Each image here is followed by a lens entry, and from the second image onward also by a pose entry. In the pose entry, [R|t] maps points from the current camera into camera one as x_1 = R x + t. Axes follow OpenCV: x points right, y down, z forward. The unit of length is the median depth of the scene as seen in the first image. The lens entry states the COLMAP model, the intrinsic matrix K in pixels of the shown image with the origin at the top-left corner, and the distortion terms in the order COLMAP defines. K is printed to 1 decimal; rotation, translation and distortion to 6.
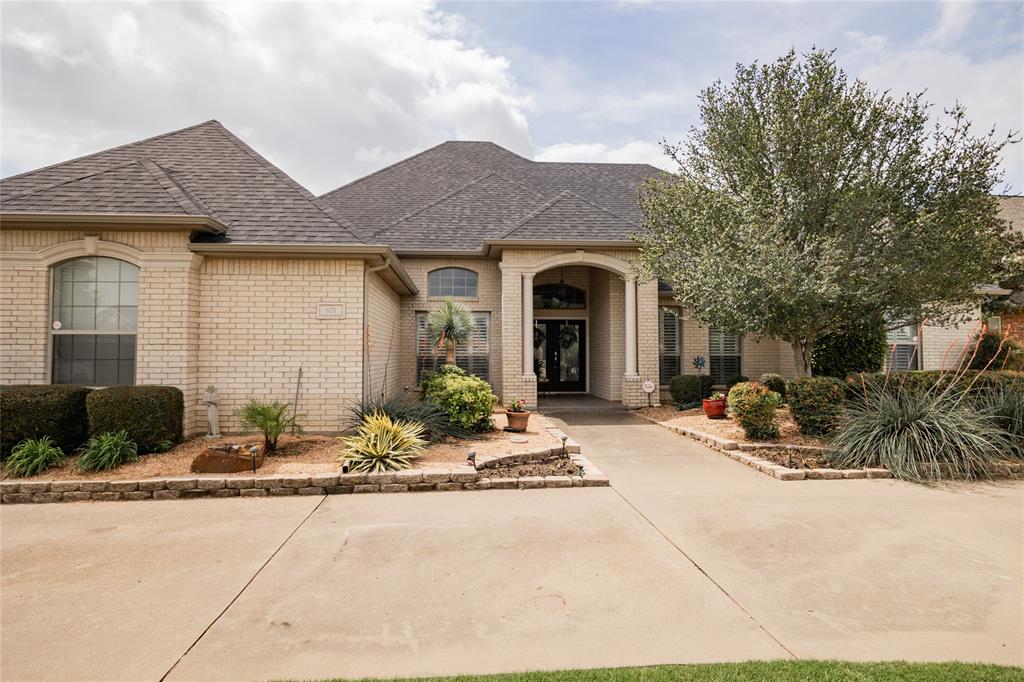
lens RADIAL K [[618.9, 0, 507.9], [0, 618.9, 336.8], [0, 0, 1]] dist [-0.007321, -0.000212]
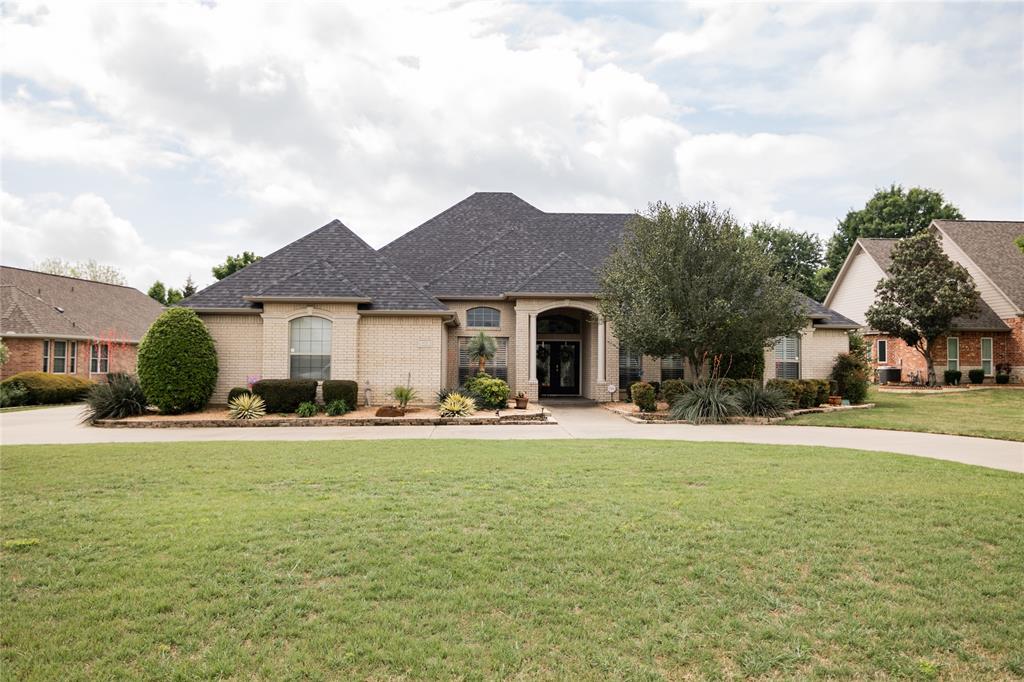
lens RADIAL K [[827.5, 0, 513.4], [0, 827.5, 345.4], [0, 0, 1]] dist [0.003602, -0.000093]
pose [[0.999510, 0.007276, -0.030440, 0.054074], [-0.007197, 0.999970, 0.002700, -0.033691], [0.030458, -0.002480, 0.999533, -1.200773]]
